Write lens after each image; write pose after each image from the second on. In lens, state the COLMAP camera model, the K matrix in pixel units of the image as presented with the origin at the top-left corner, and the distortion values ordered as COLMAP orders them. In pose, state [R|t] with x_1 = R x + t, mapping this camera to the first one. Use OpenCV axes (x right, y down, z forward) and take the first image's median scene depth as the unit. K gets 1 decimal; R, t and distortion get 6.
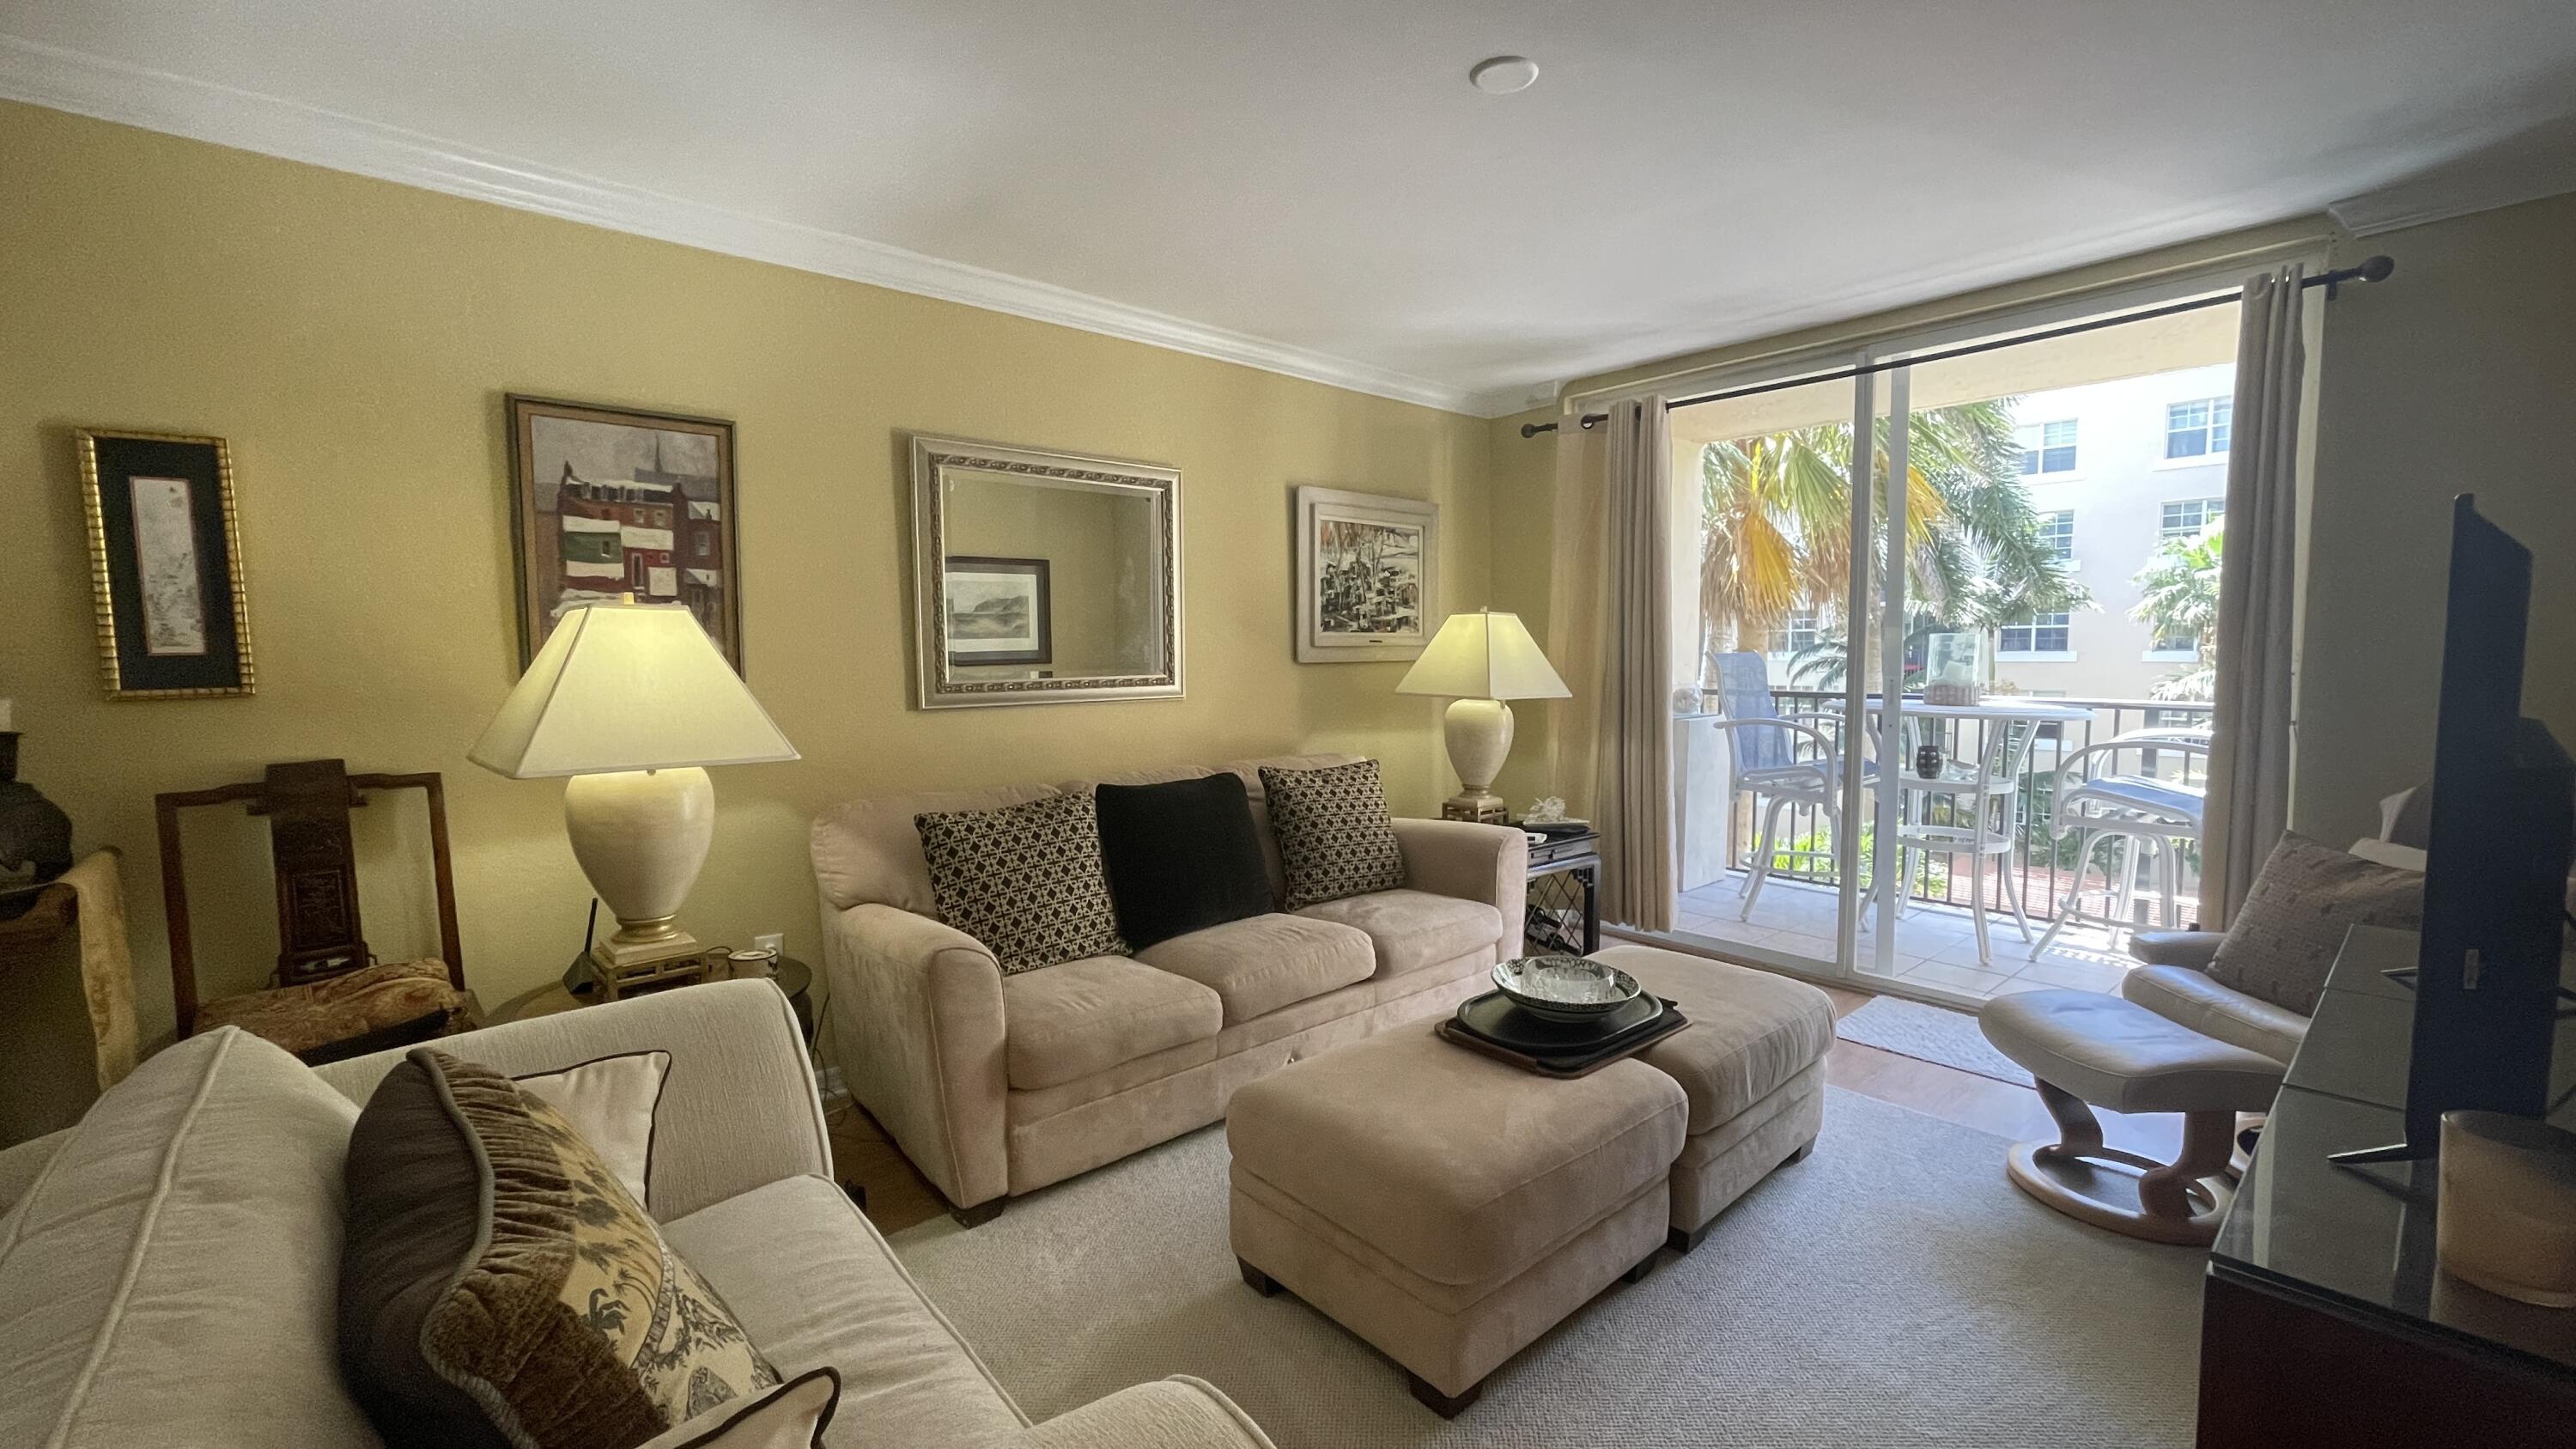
lens RADIAL K [[1045.0, 0, 1291.0], [0, 1045.0, 728.1], [0, 0, 1]] dist [0.000933, -0.000309]
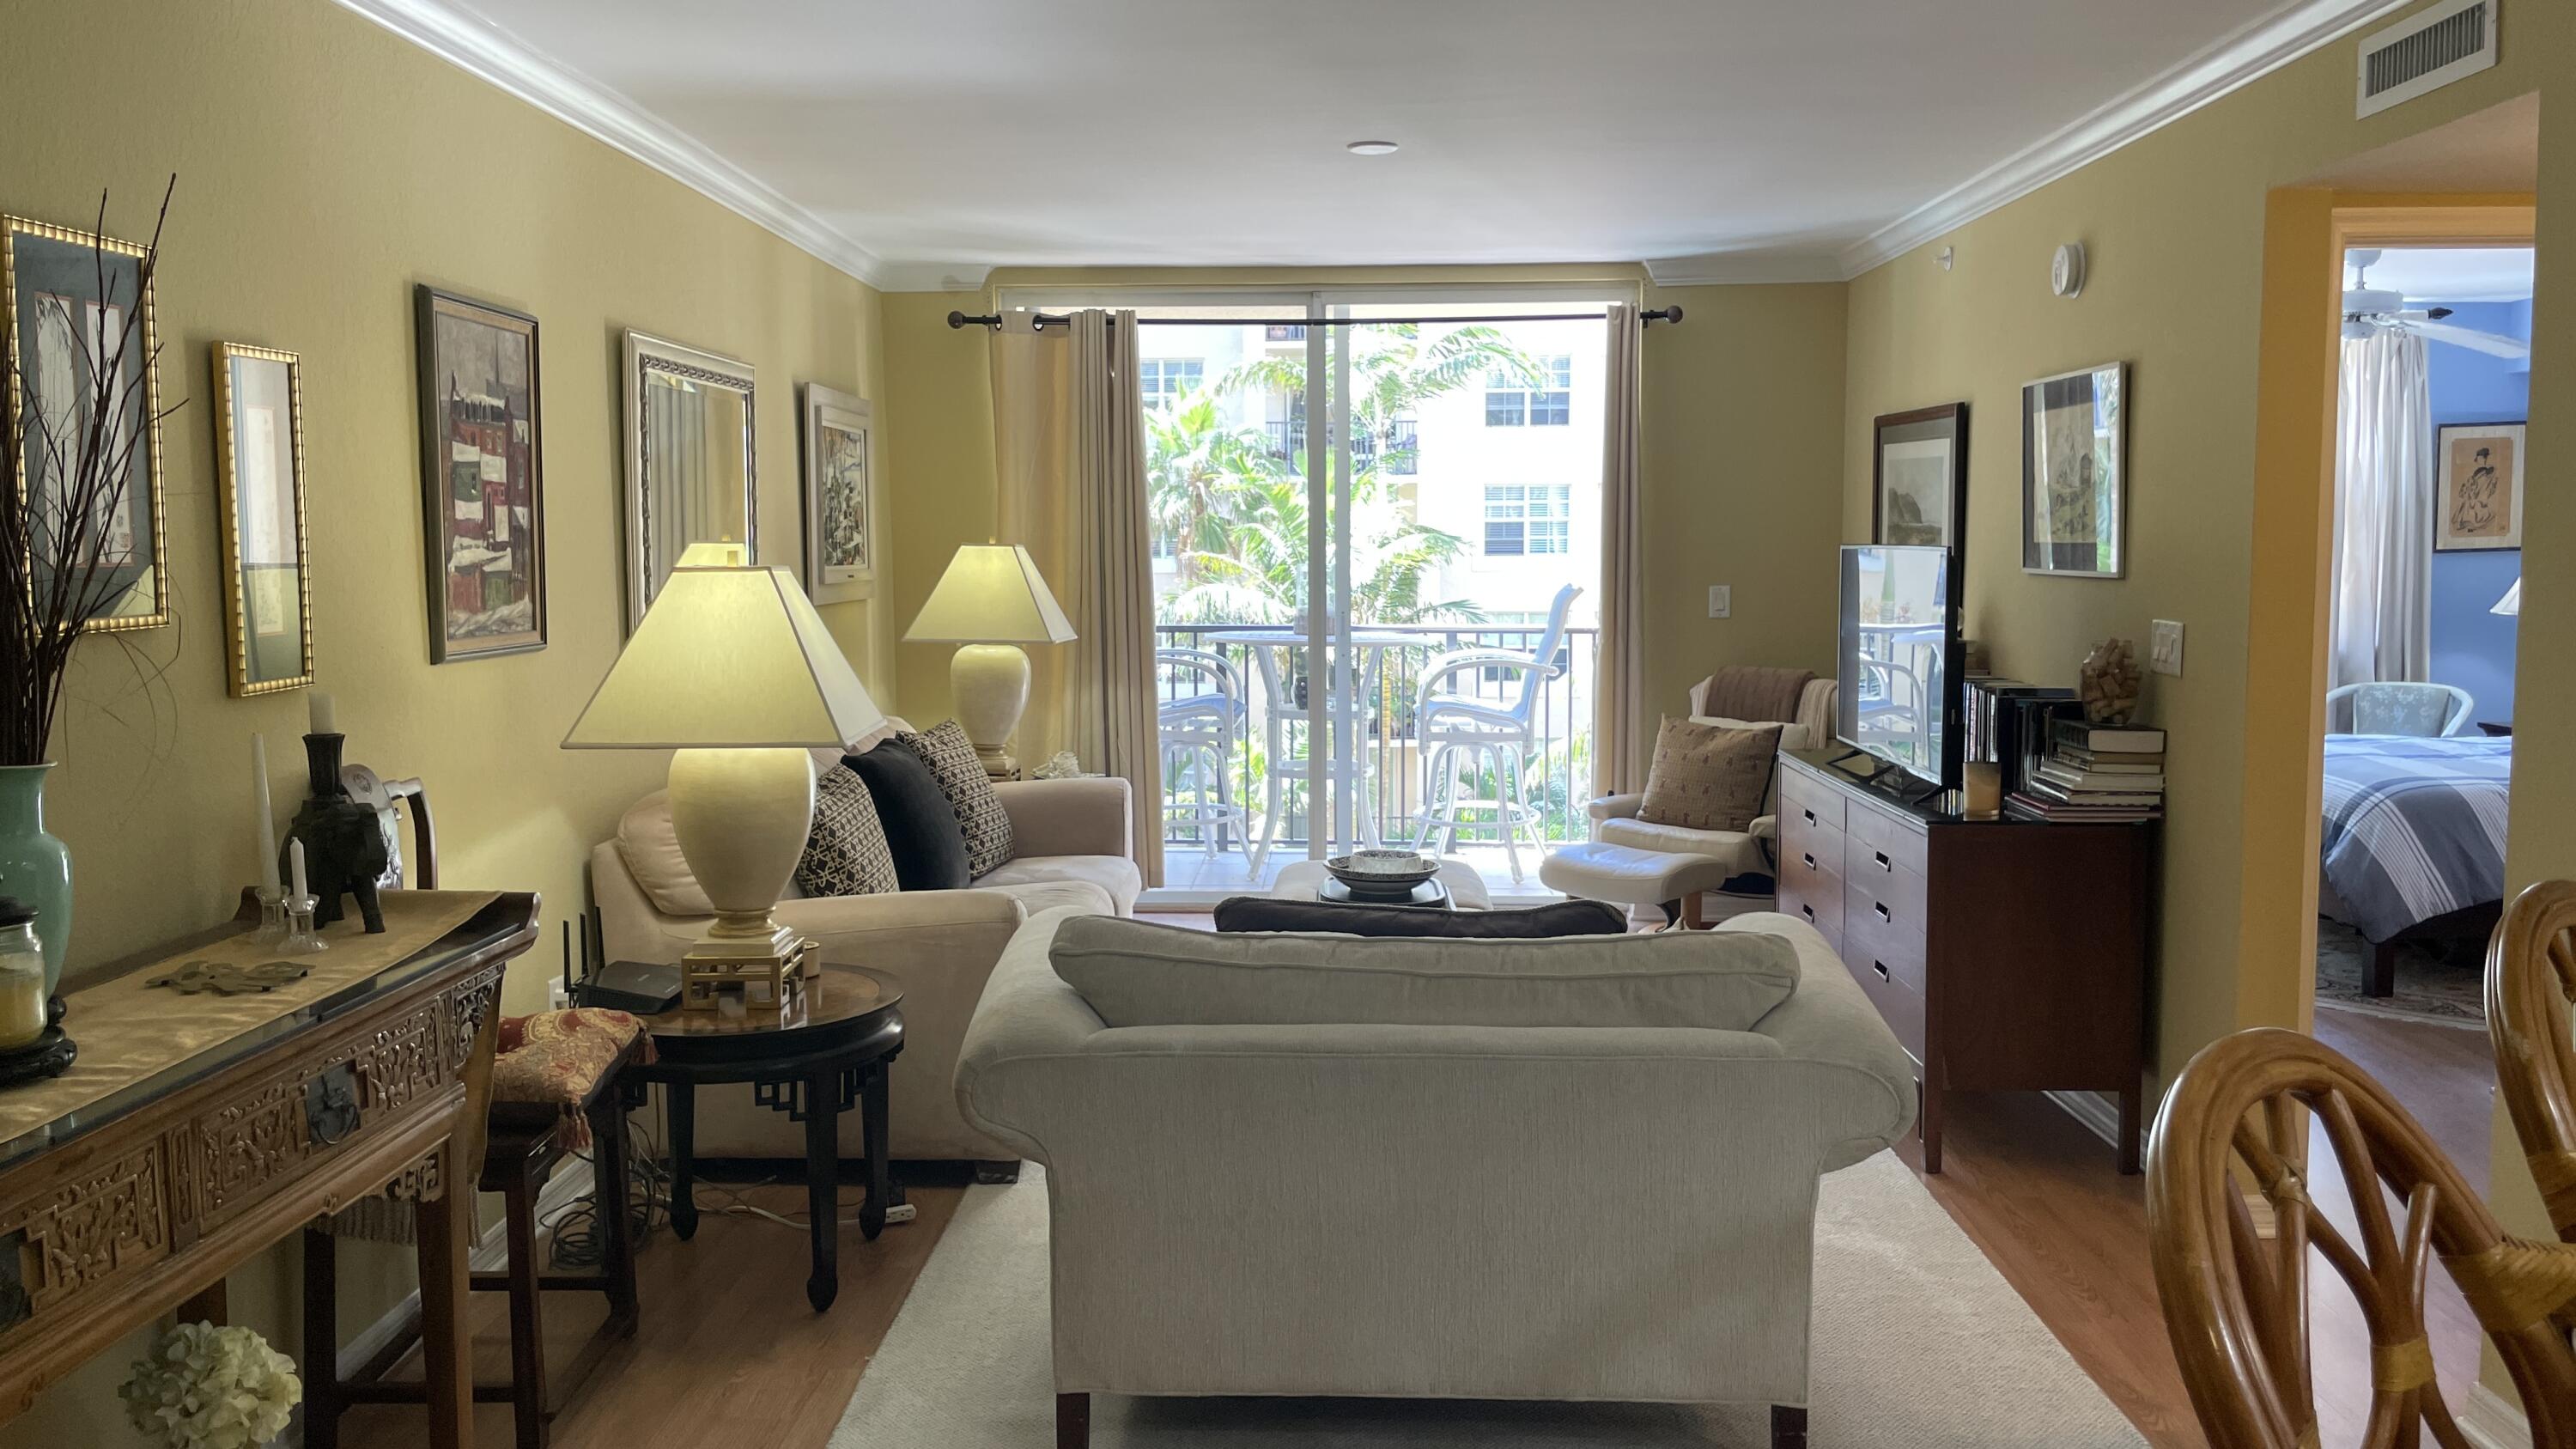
lens RADIAL K [[1958.0, 0, 1279.0], [0, 1958.0, 715.8], [0, 0, 1]] dist [0.066850, -0.101908]
pose [[0.682838, -0.061871, 0.727945, -1.001353], [0.055040, 0.997932, 0.033188, -0.011405], [-0.728493, 0.017404, 0.684832, -0.329028]]
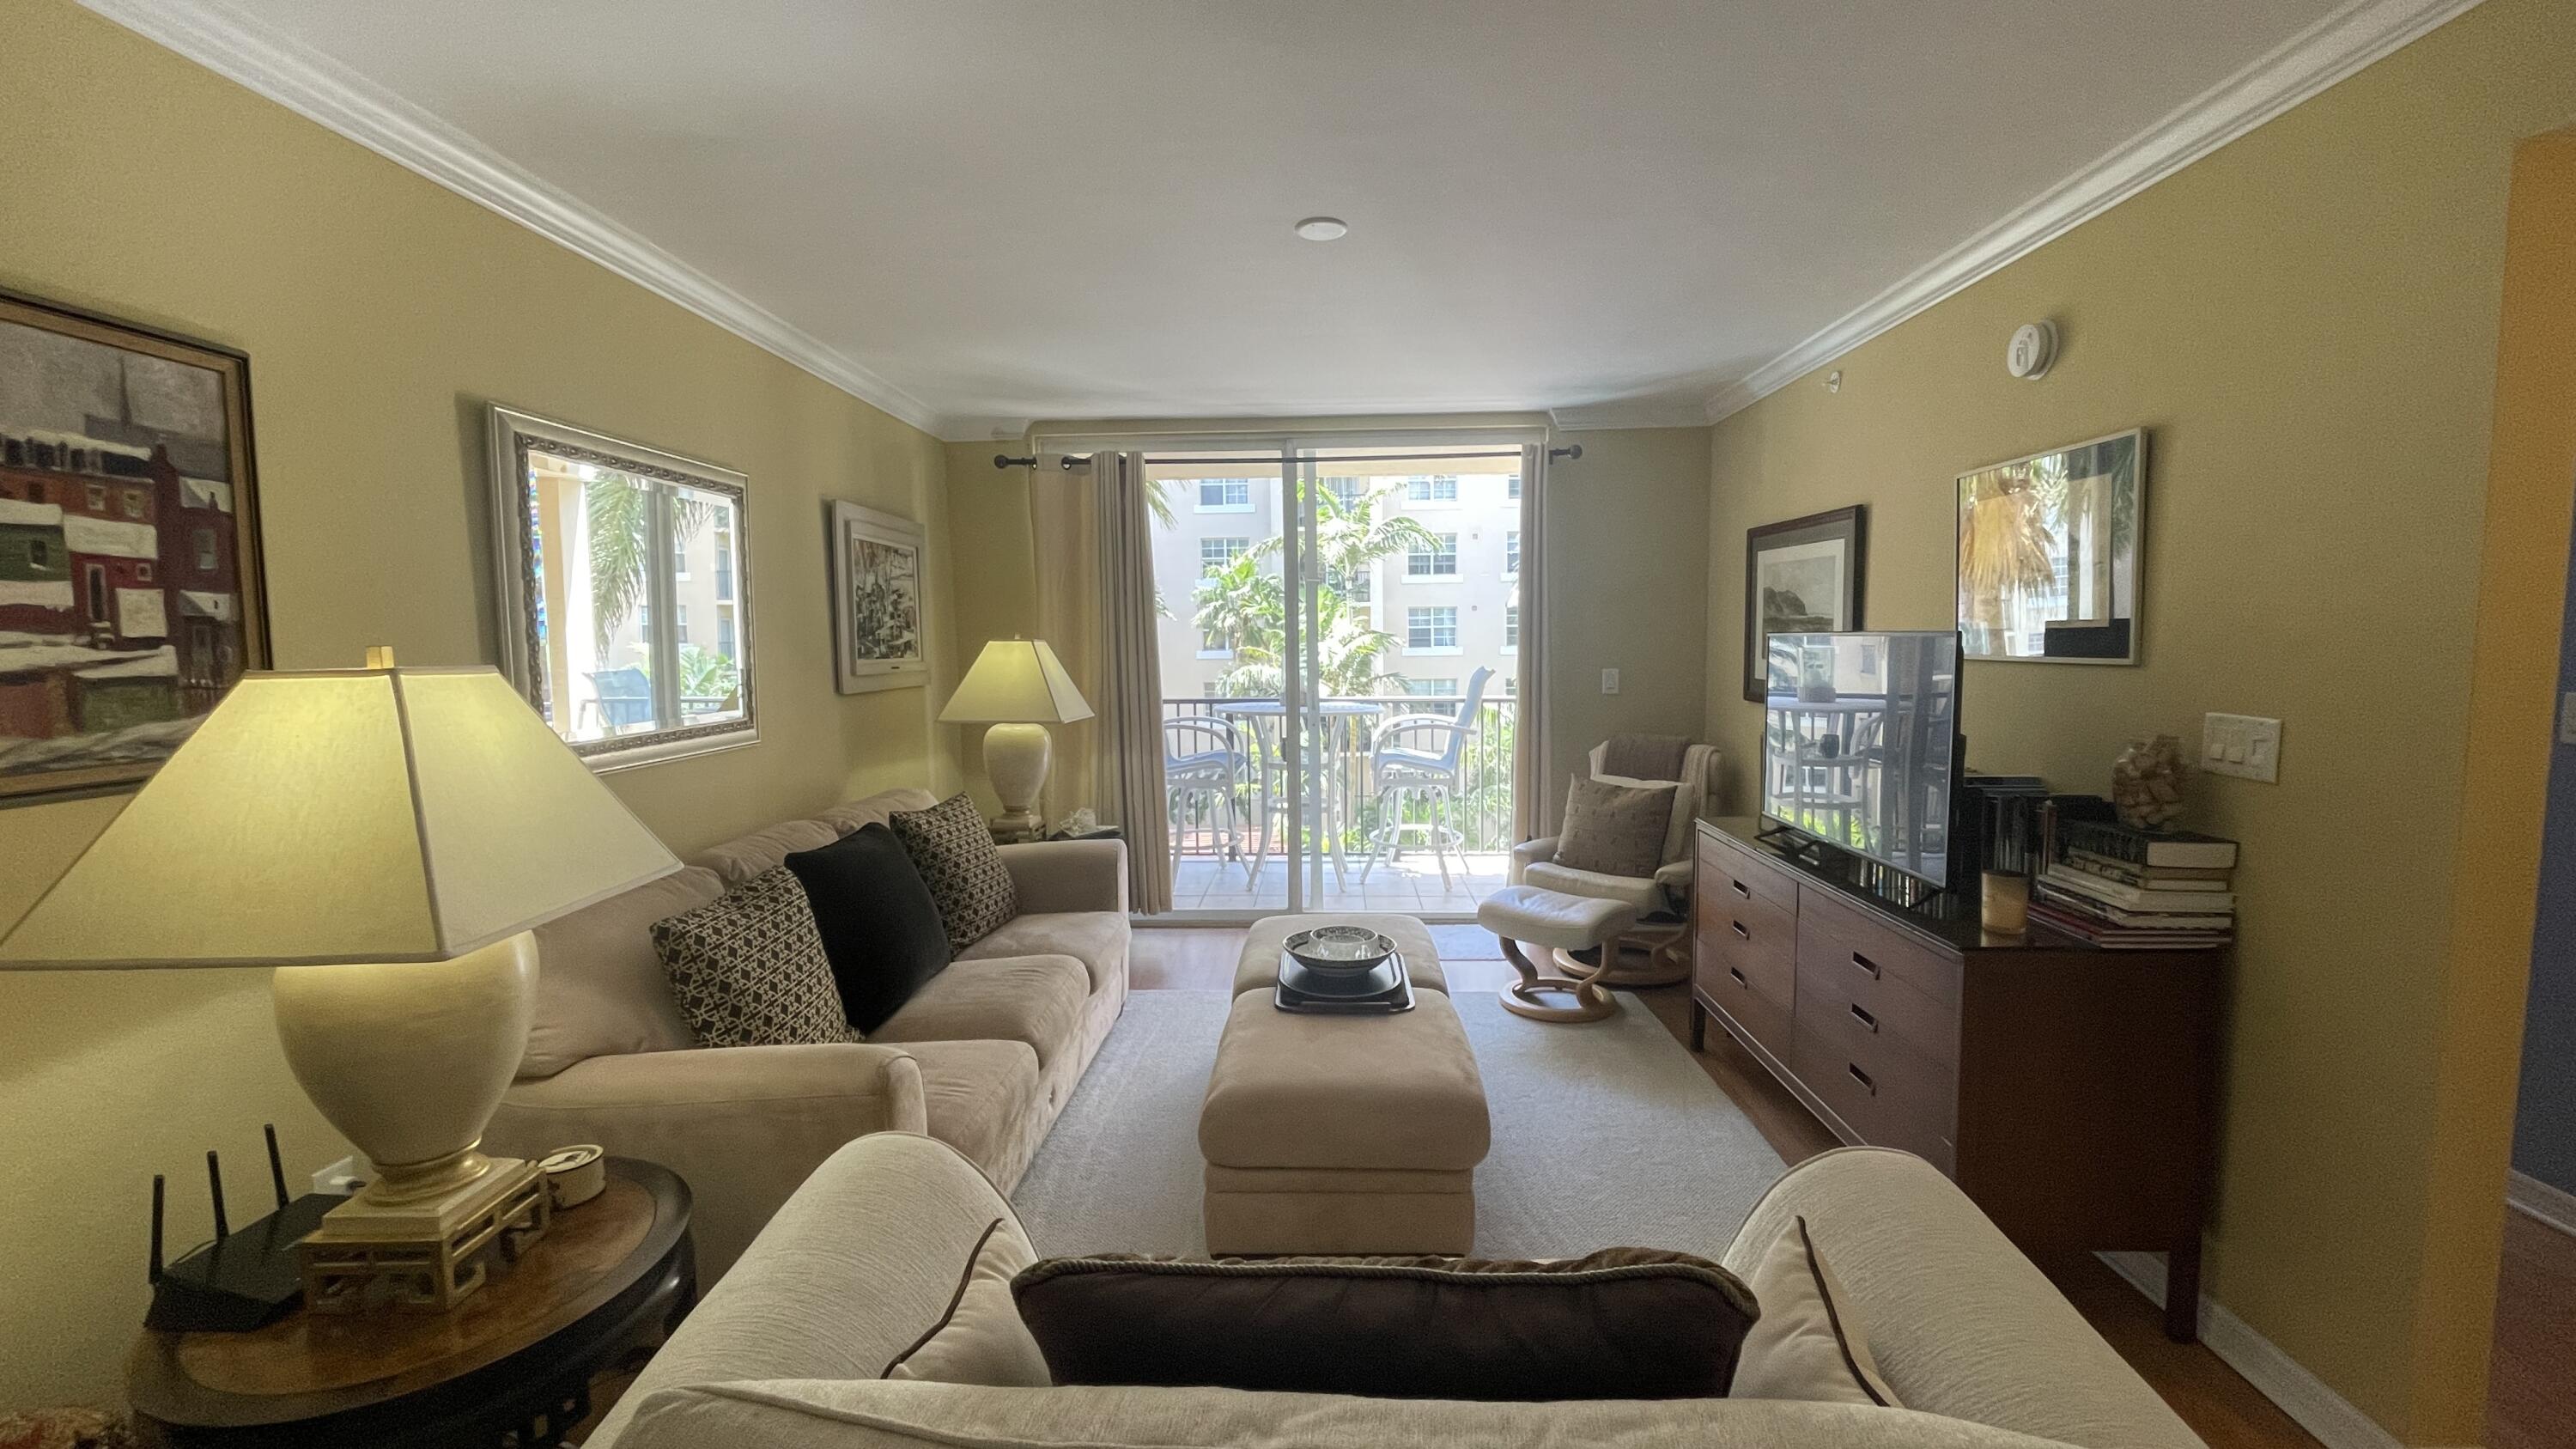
lens RADIAL K [[1045.0, 0, 1291.0], [0, 1045.0, 728.1], [0, 0, 1]] dist [0.000933, -0.000309]
pose [[0.686524, -0.063328, 0.724344, -0.458972], [0.062674, 0.997646, 0.027821, -0.041195], [-0.724401, 0.026298, 0.688877, 0.110838]]
